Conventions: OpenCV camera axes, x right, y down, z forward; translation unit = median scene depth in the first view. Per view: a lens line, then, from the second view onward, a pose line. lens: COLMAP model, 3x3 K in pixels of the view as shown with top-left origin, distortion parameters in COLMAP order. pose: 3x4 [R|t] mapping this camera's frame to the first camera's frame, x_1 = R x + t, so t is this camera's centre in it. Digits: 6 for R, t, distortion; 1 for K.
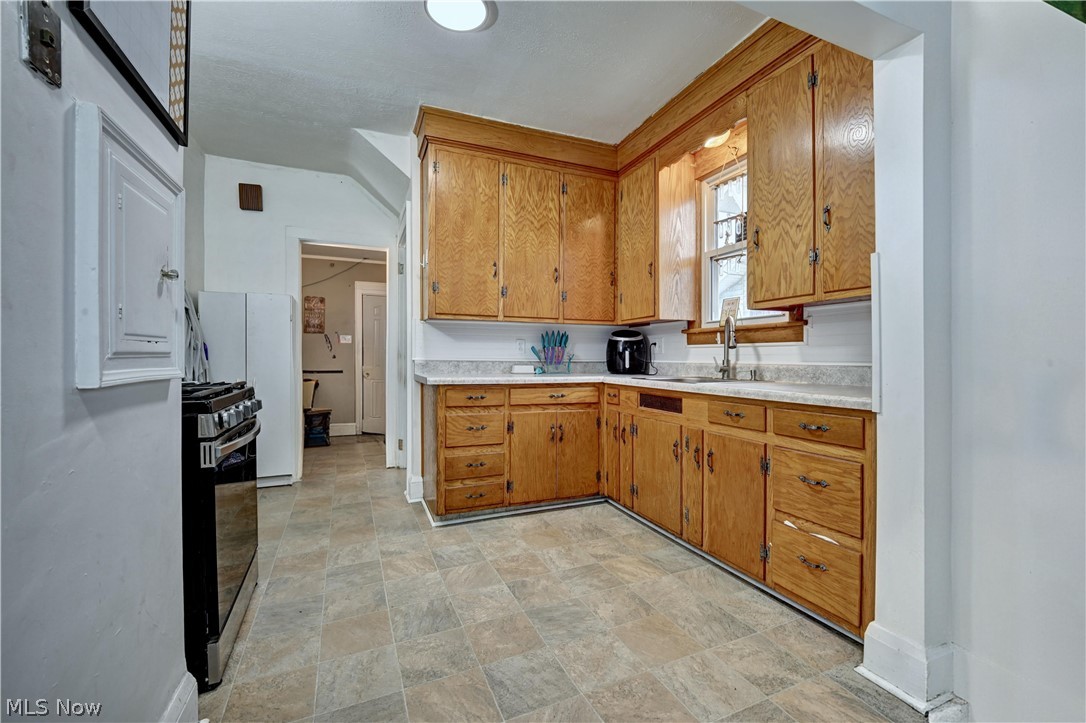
lens RADIAL K [[446.7, 0, 535.4], [0, 446.7, 358.3], [0, 0, 1]] dist [-0.001121, -0.009304]
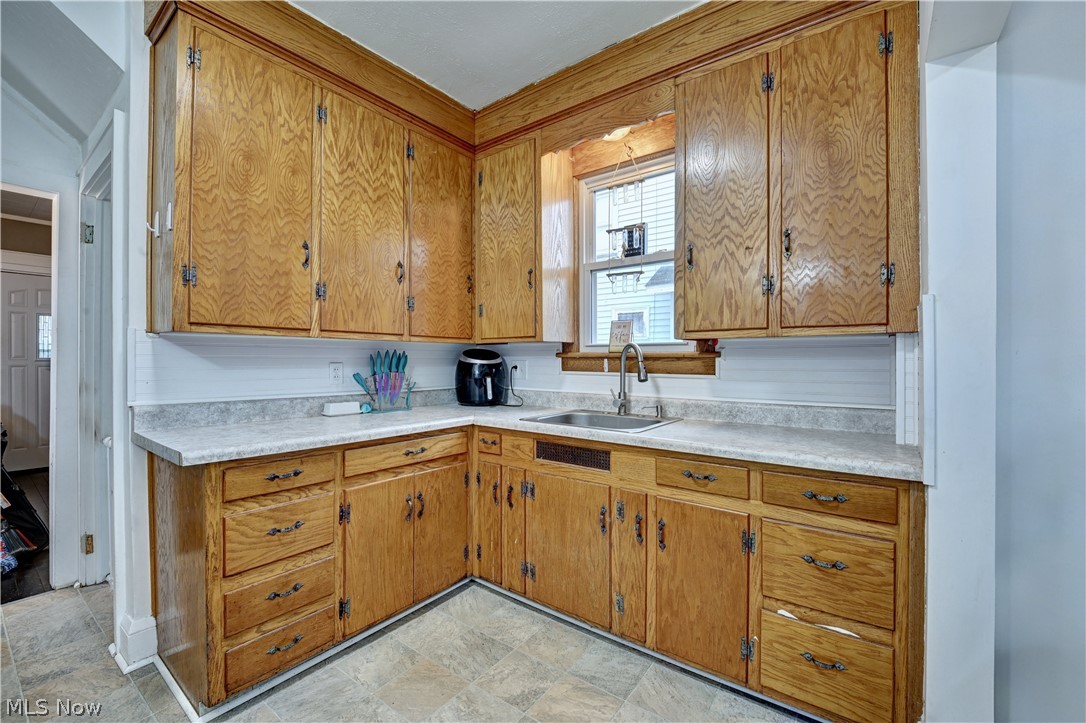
lens RADIAL K [[446.7, 0, 544.3], [0, 446.7, 360.3], [0, 0, 1]] dist [-0.001121, -0.009304]
pose [[0.855499, -0.002792, 0.517796, -0.145805], [0.002386, 0.999996, 0.001449, -0.059741], [-0.517798, -0.000004, 0.855503, 0.342384]]
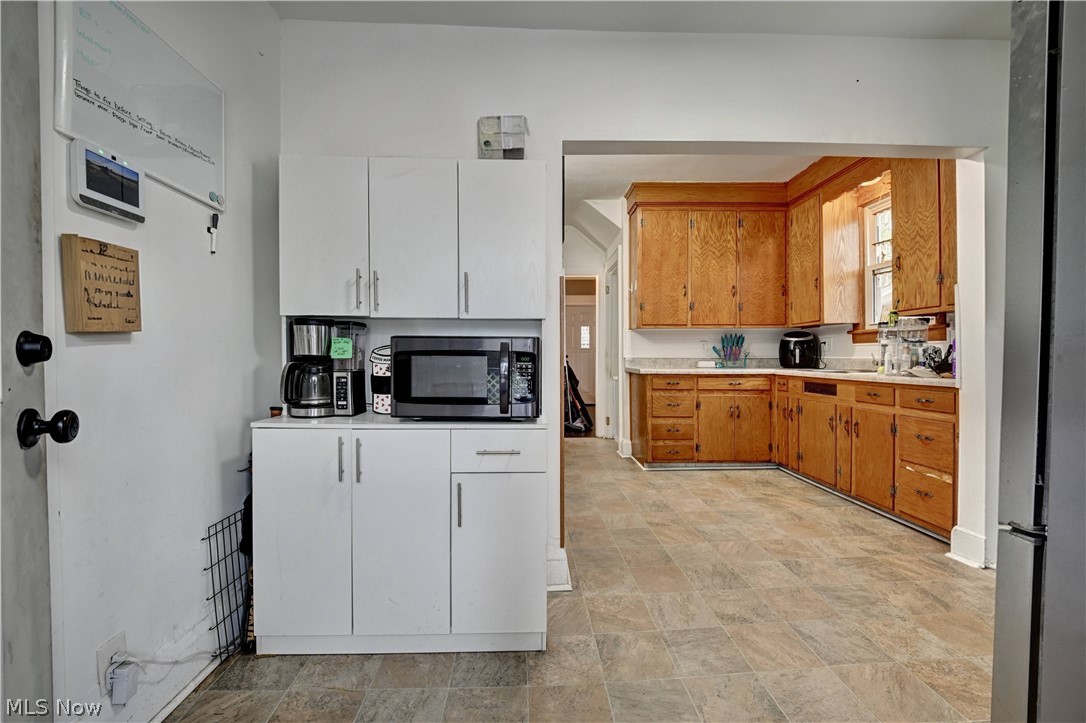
lens RADIAL K [[446.7, 0, 543.6], [0, 446.7, 359.8], [0, 0, 1]] dist [-0.001121, -0.009304]
pose [[0.937597, -0.004228, -0.347699, -0.025666], [0.006138, 0.999972, 0.004391, 0.004066], [0.347671, -0.006251, 0.937596, -0.485648]]
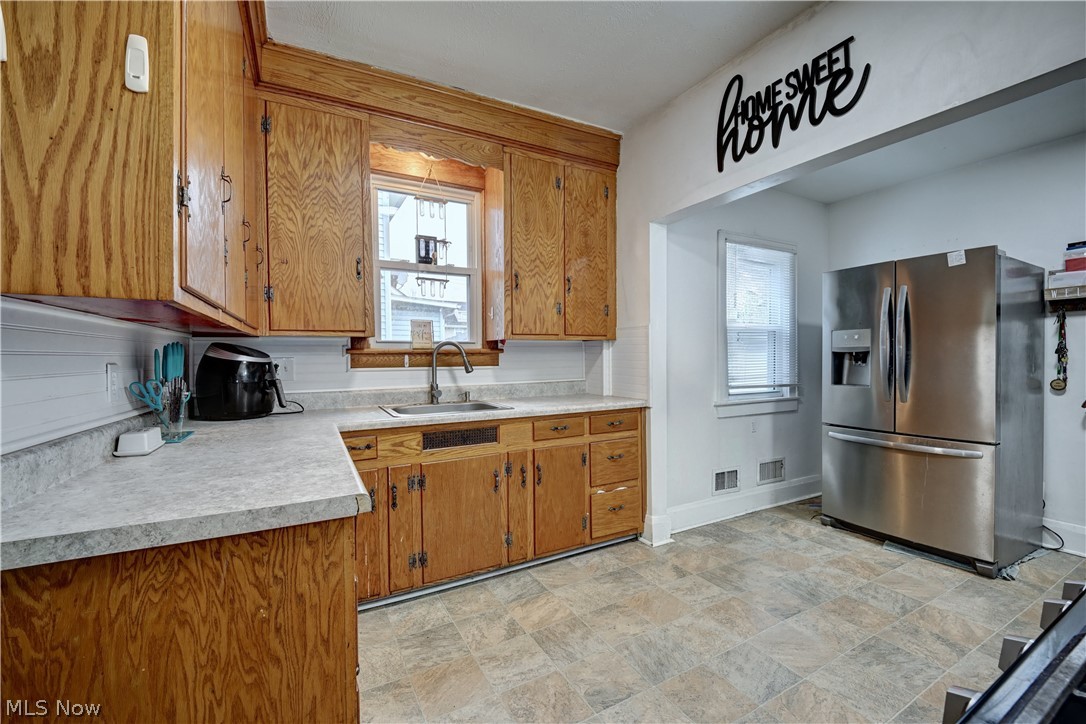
lens RADIAL K [[446.7, 0, 540.8], [0, 446.7, 361.1], [0, 0, 1]] dist [-0.001121, -0.009304]
pose [[-0.112250, -0.013894, 0.993583, -0.569110], [0.011186, 0.999821, 0.015245, -0.058810], [-0.993617, 0.012825, -0.112074, 0.873420]]
